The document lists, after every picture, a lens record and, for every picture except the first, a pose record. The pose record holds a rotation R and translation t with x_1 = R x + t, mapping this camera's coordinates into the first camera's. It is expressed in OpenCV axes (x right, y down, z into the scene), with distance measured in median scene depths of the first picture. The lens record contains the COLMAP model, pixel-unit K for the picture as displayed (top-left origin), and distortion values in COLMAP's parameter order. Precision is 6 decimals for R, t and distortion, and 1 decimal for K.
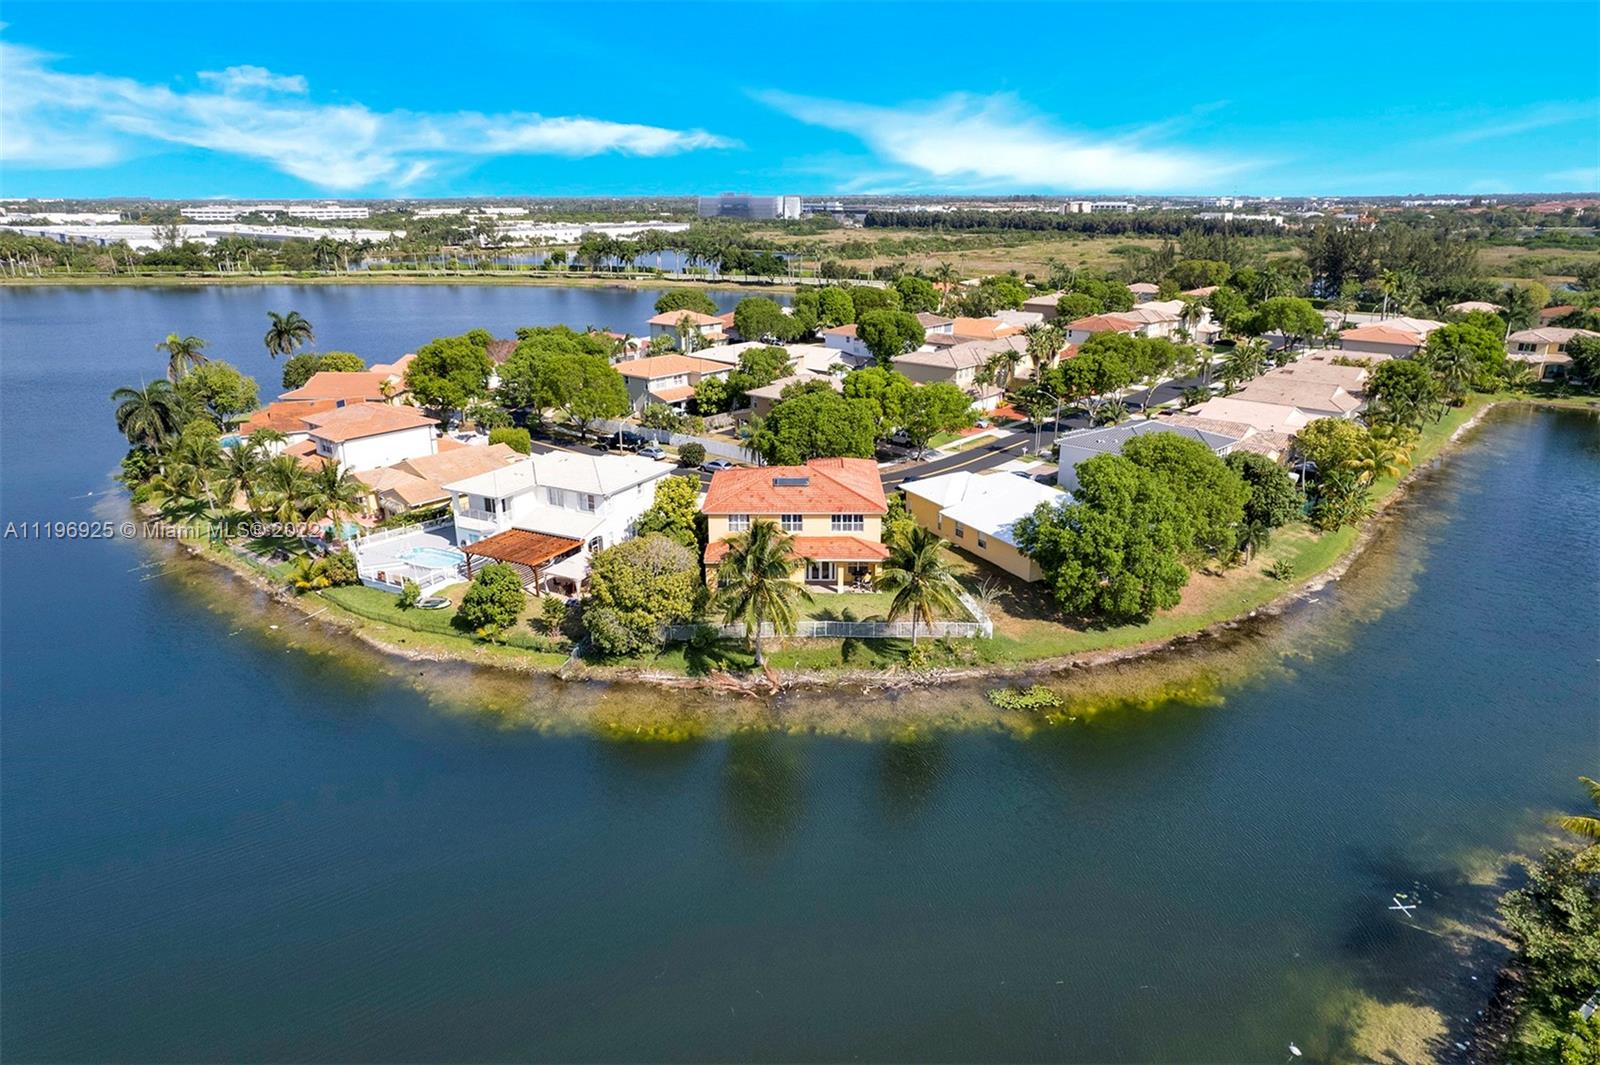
lens RADIAL K [[1018.5, 0, 800.0], [0, 1018.5, 532.5], [0, 0, 1]] dist [-0.055140, 0.062549]
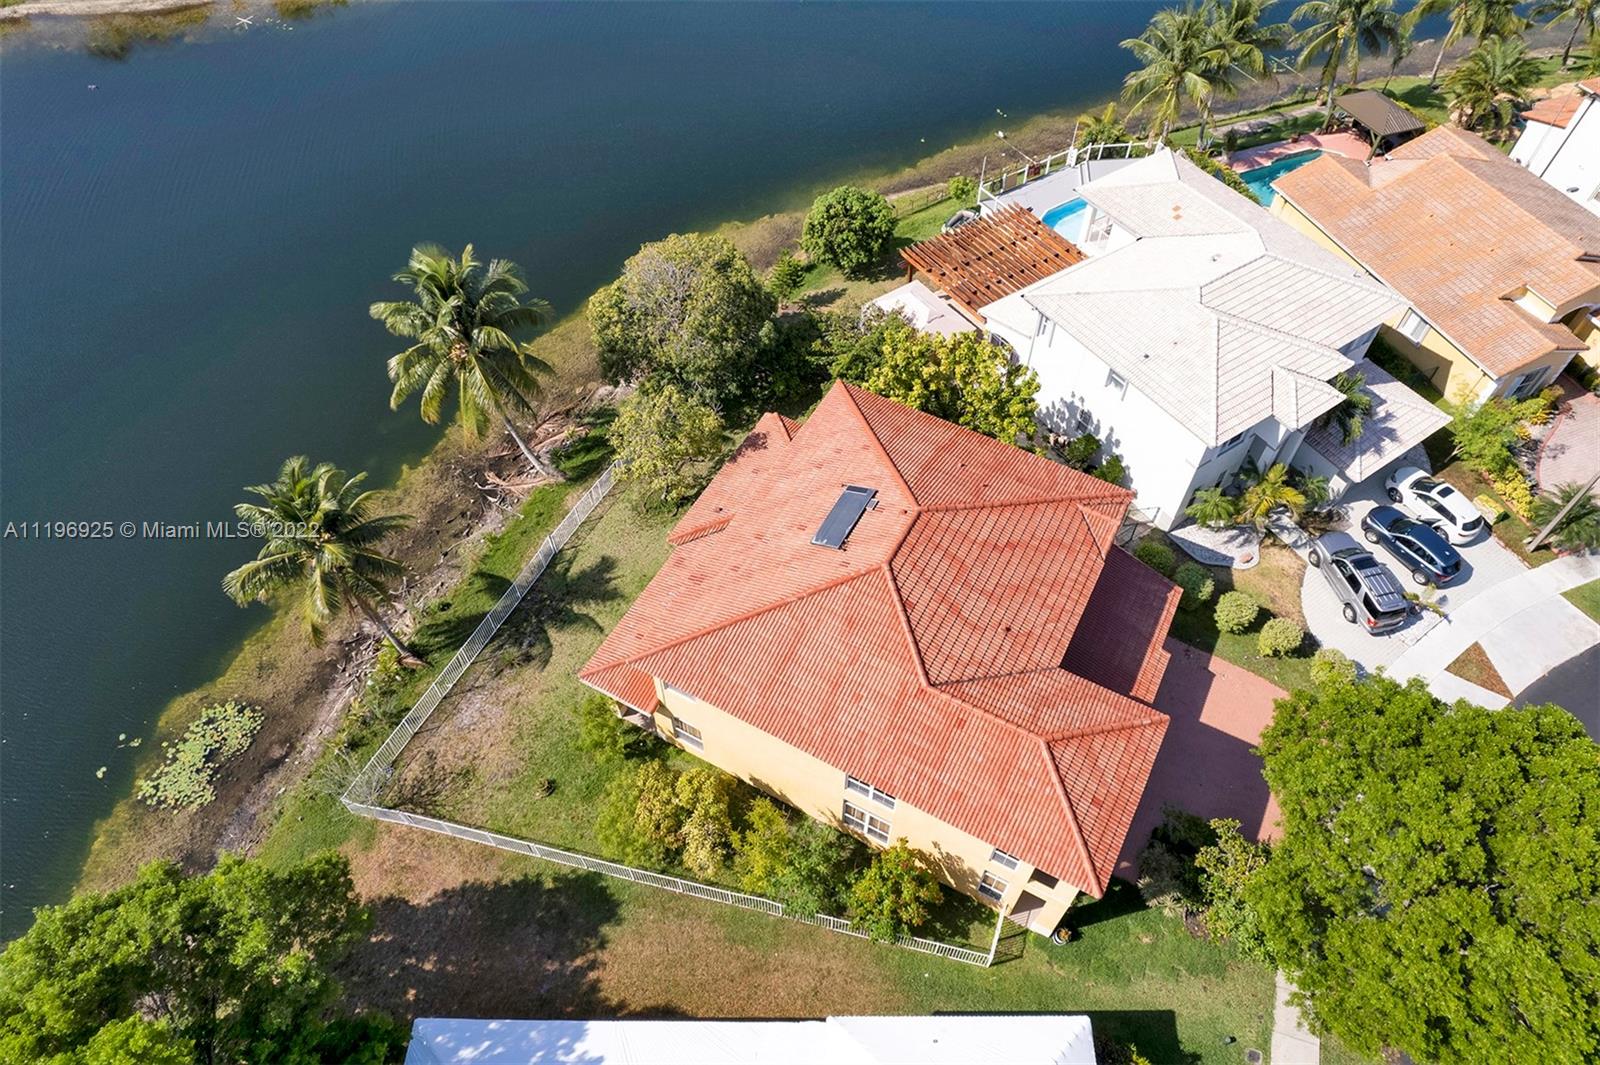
lens RADIAL K [[1033.7, 0, 801.8], [0, 1033.7, 508.3], [0, 0, 1]] dist [-0.074658, 0.073764]
pose [[-0.471713, 0.686301, -0.553605, 0.142347], [-0.276831, 0.480831, 0.831965, -0.245298], [0.837169, 0.545703, -0.036825, 0.617397]]
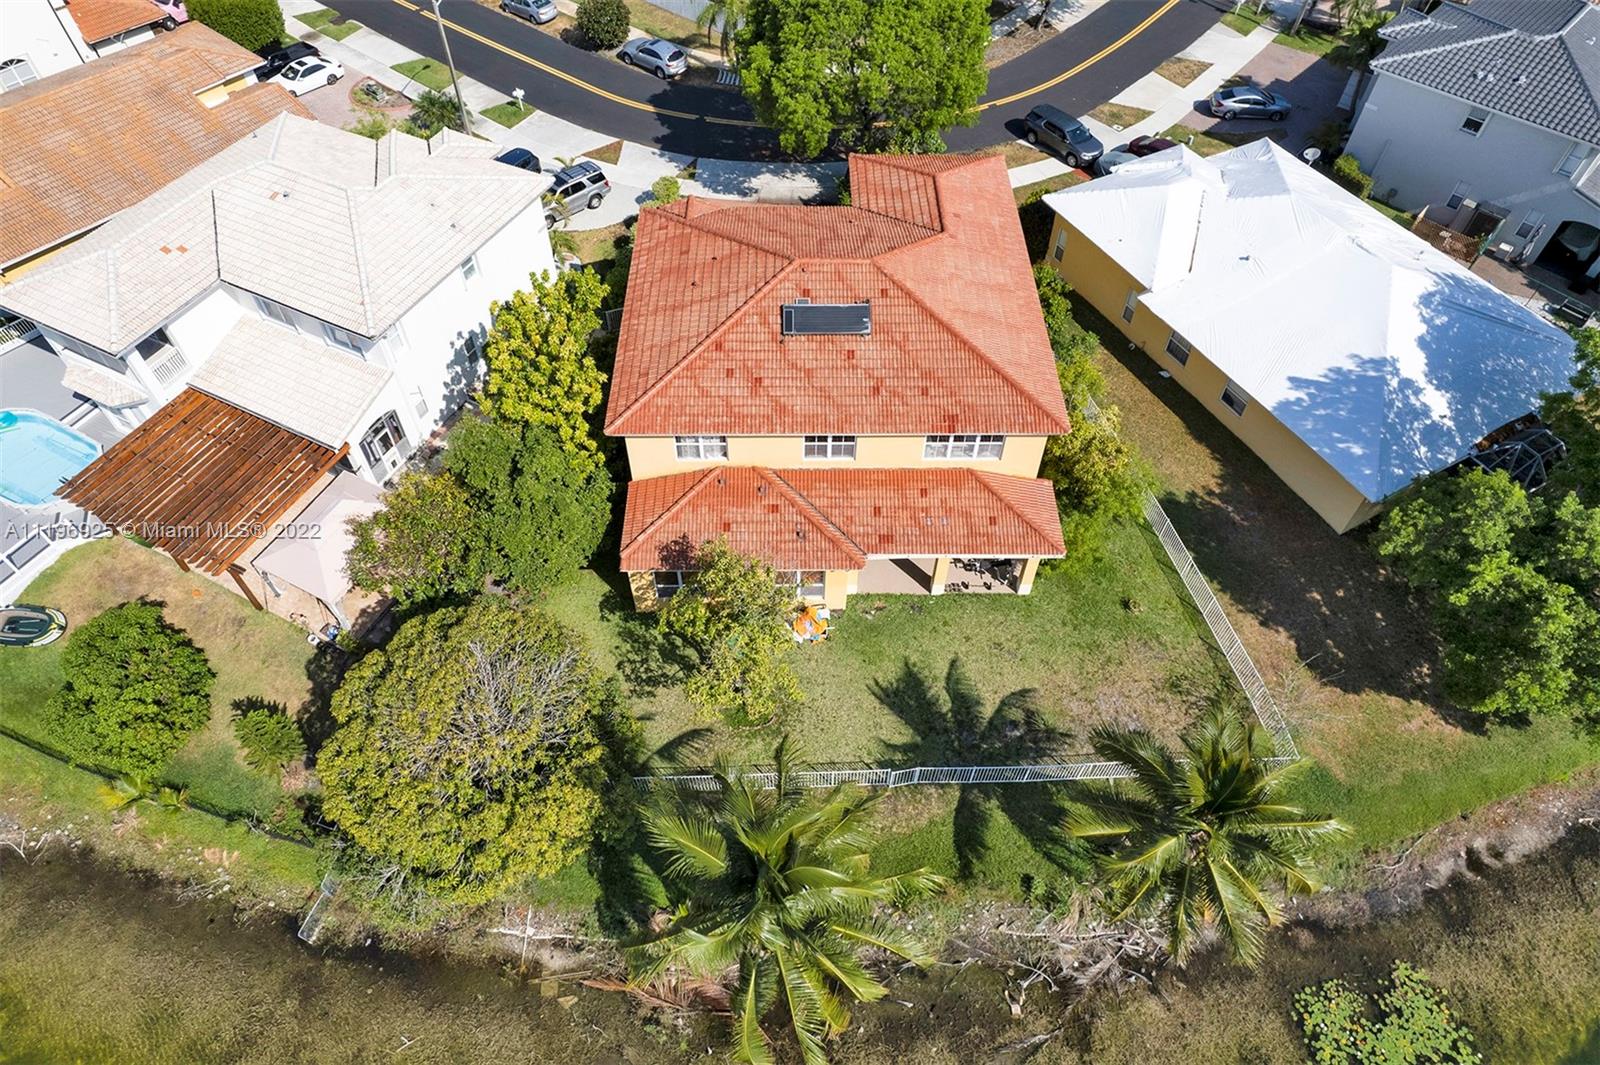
lens RADIAL K [[1023.6, 0, 798.4], [0, 1023.6, 524.7], [0, 0, 1]] dist [-0.073952, 0.069037]
pose [[0.999826, -0.008563, 0.016547, -0.016622], [-0.001837, 0.838493, 0.544909, -0.124143], [-0.018541, -0.544845, 0.838332, 0.382331]]
